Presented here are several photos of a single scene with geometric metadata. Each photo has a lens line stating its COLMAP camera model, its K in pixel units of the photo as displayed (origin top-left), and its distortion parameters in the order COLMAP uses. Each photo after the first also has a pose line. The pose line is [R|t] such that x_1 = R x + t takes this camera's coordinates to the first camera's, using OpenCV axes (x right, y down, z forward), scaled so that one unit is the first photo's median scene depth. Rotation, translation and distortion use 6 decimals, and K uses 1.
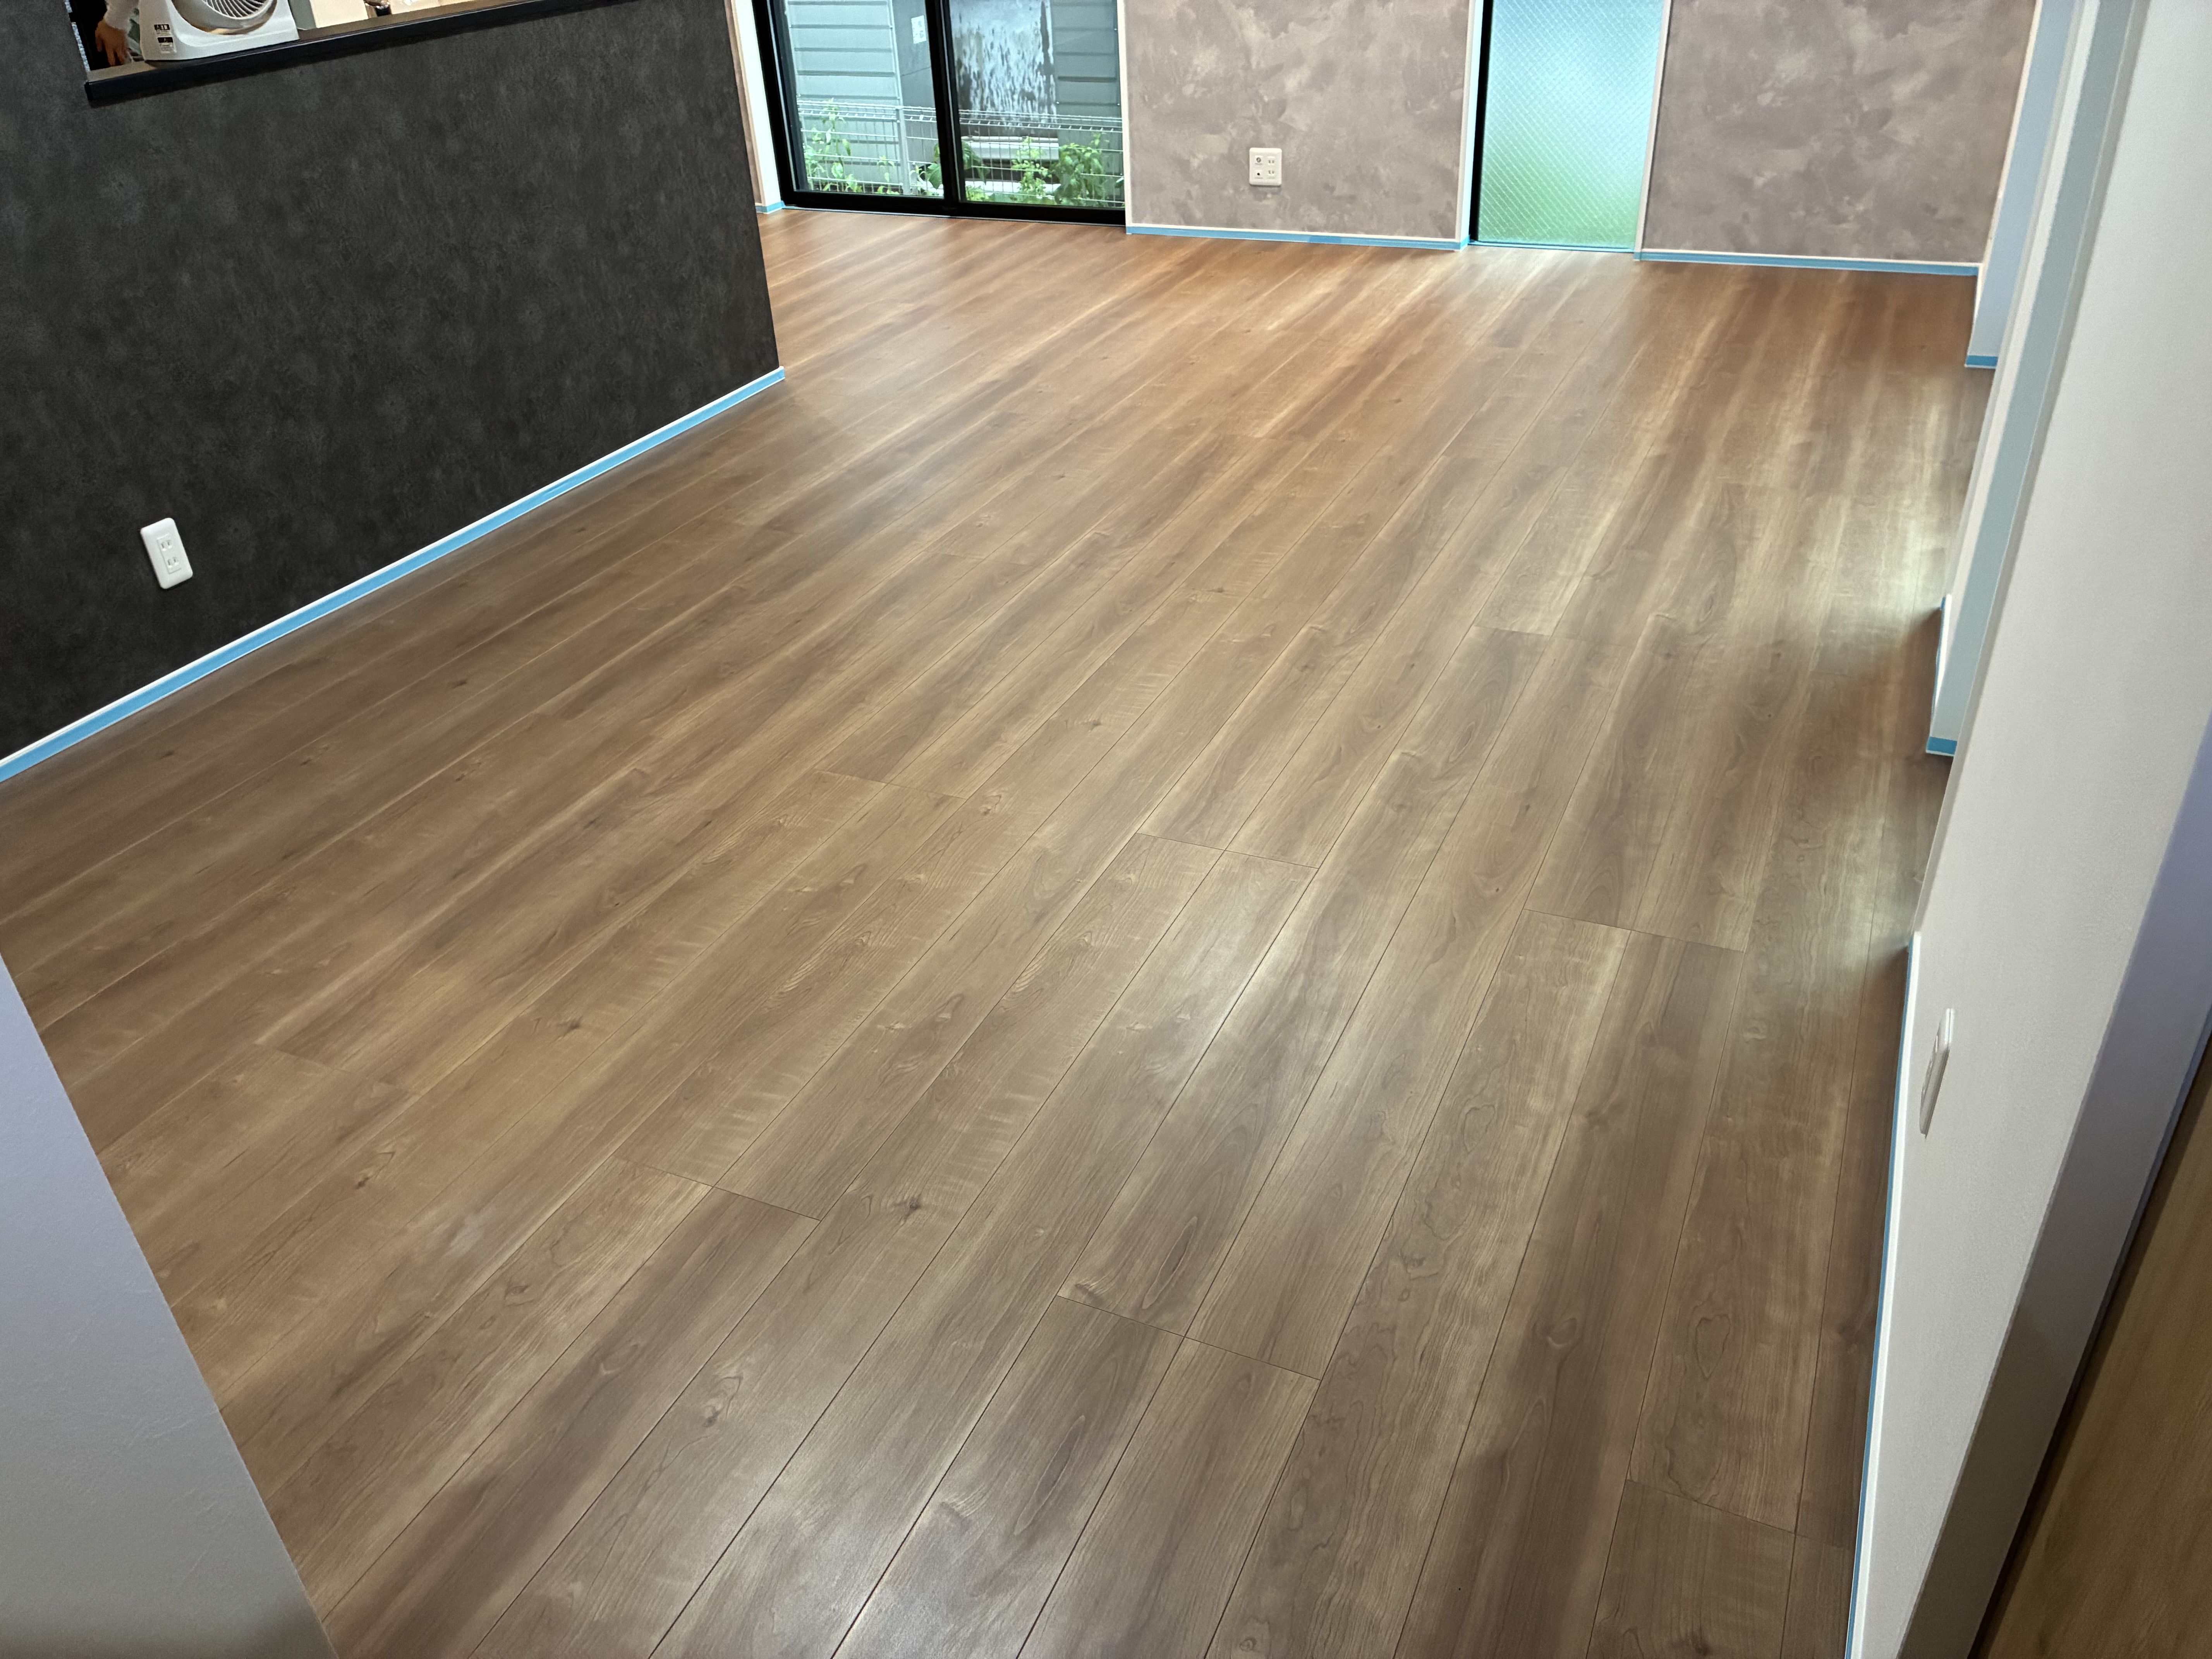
lens RADIAL K [[1675.6, 0, 1106.0], [0, 1675.6, 829.5], [0, 0, 1]] dist [0.017933, -0.001042]
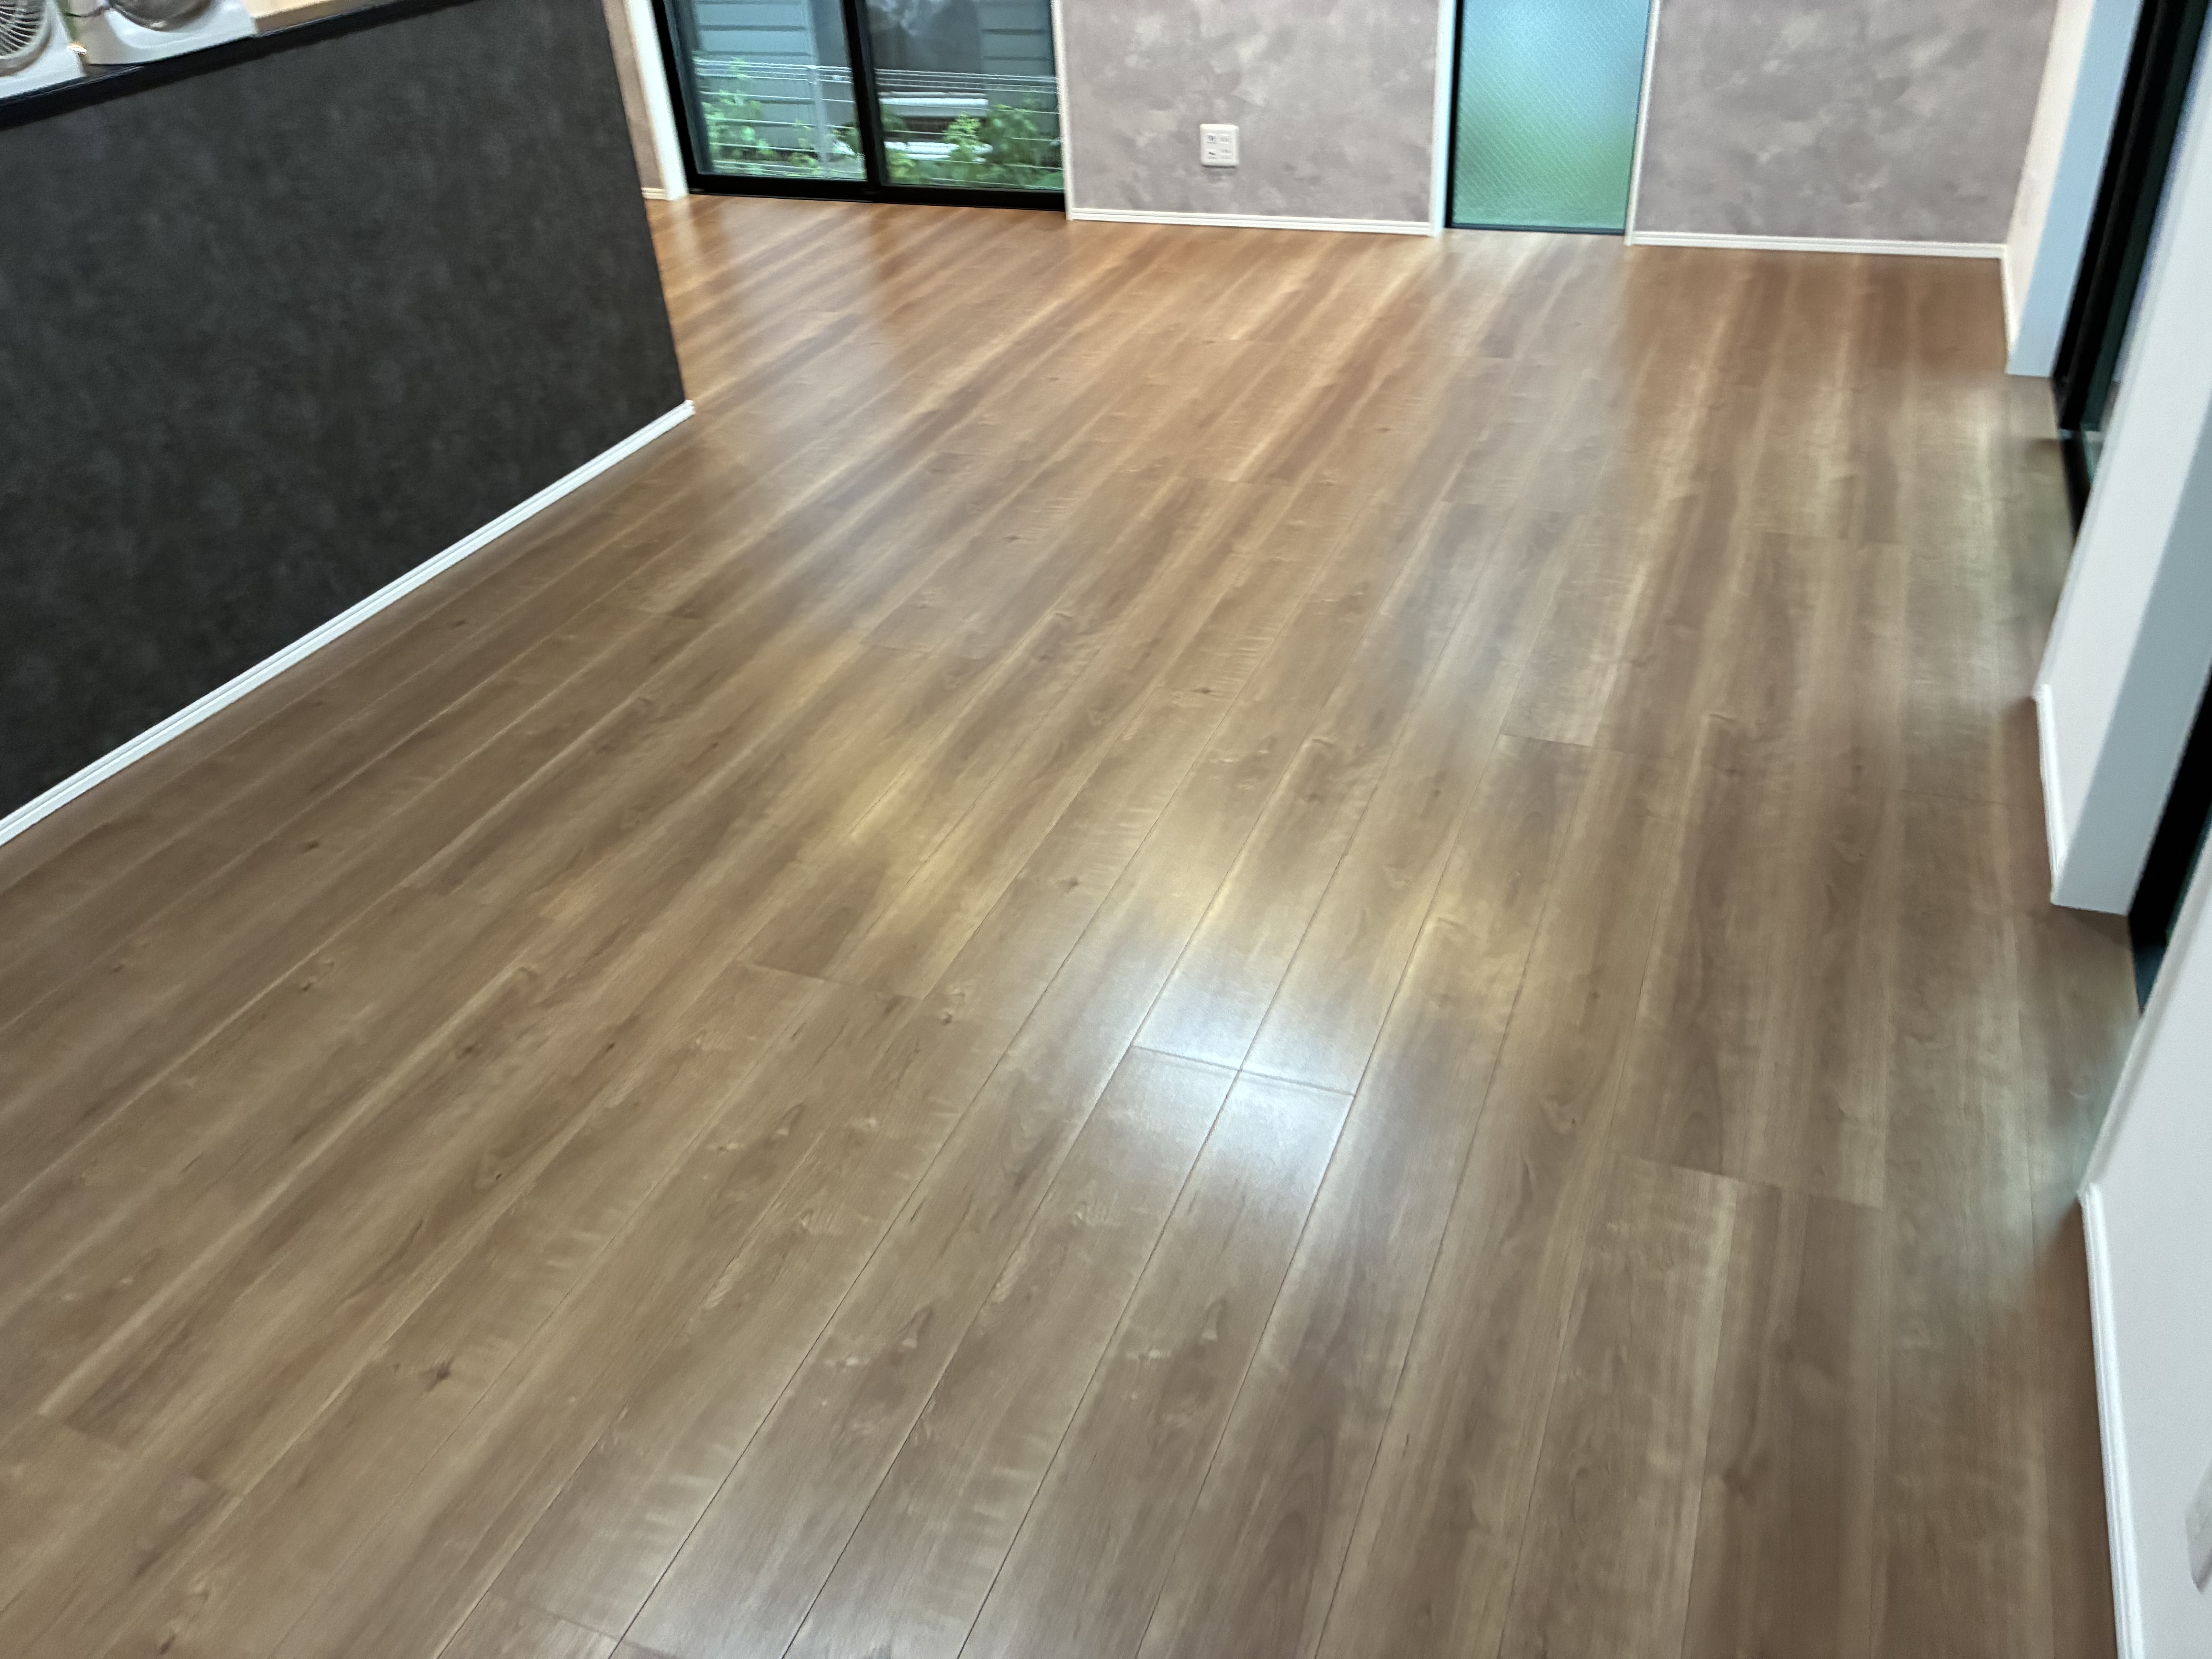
lens RADIAL K [[1691.6, 0, 1120.3], [0, 1691.6, 838.7], [0, 0, 1]] dist [0.019468, -0.002127]
pose [[0.998637, -0.036442, 0.037377, -0.011957], [0.034972, 0.998617, 0.039261, -0.109127], [-0.038756, -0.037901, 0.998530, 0.135587]]
